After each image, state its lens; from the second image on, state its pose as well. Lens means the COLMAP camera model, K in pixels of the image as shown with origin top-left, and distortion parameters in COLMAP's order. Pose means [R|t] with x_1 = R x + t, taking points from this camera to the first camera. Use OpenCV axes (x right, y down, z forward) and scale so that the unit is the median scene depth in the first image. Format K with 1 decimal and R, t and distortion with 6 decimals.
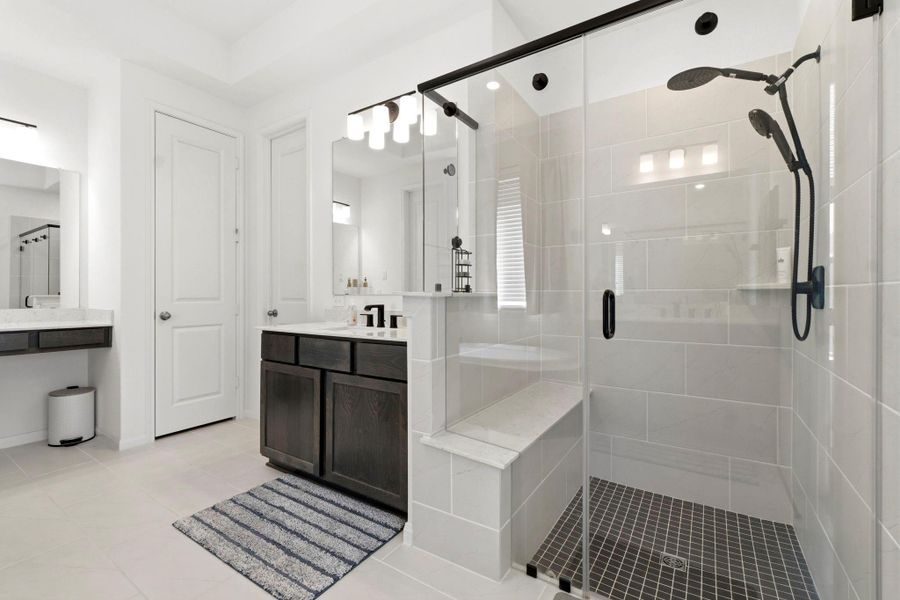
lens RADIAL K [[390.0, 0, 445.1], [0, 390.0, 294.4], [0, 0, 1]] dist [-0.000954, -0.000093]
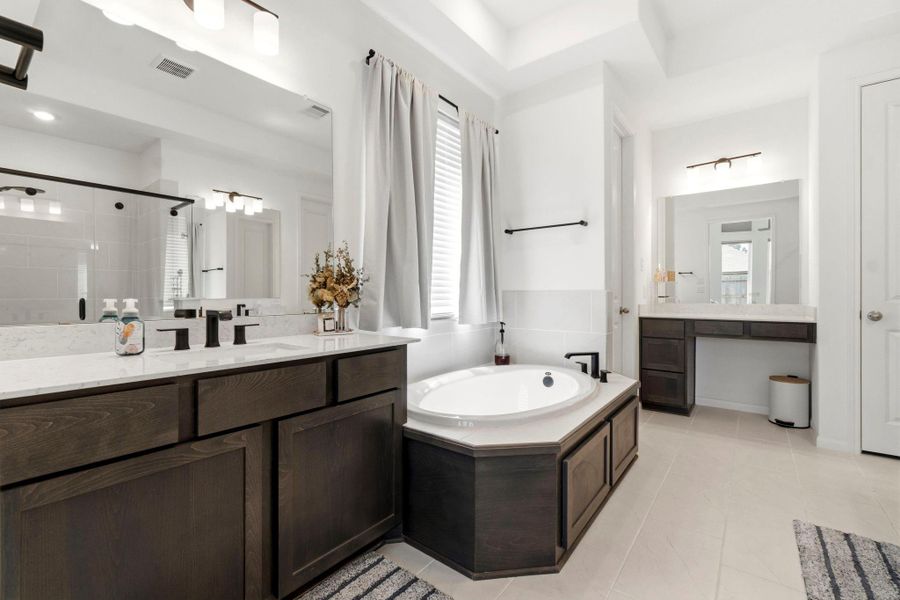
lens RADIAL K [[390.0, 0, 445.5], [0, 390.0, 297.7], [0, 0, 1]] dist [-0.000954, -0.000093]
pose [[-0.075783, 0.008975, -0.997084, 0.229926], [0.004205, 0.999953, 0.008681, 0.002420], [0.997115, -0.003535, -0.075817, 0.115473]]
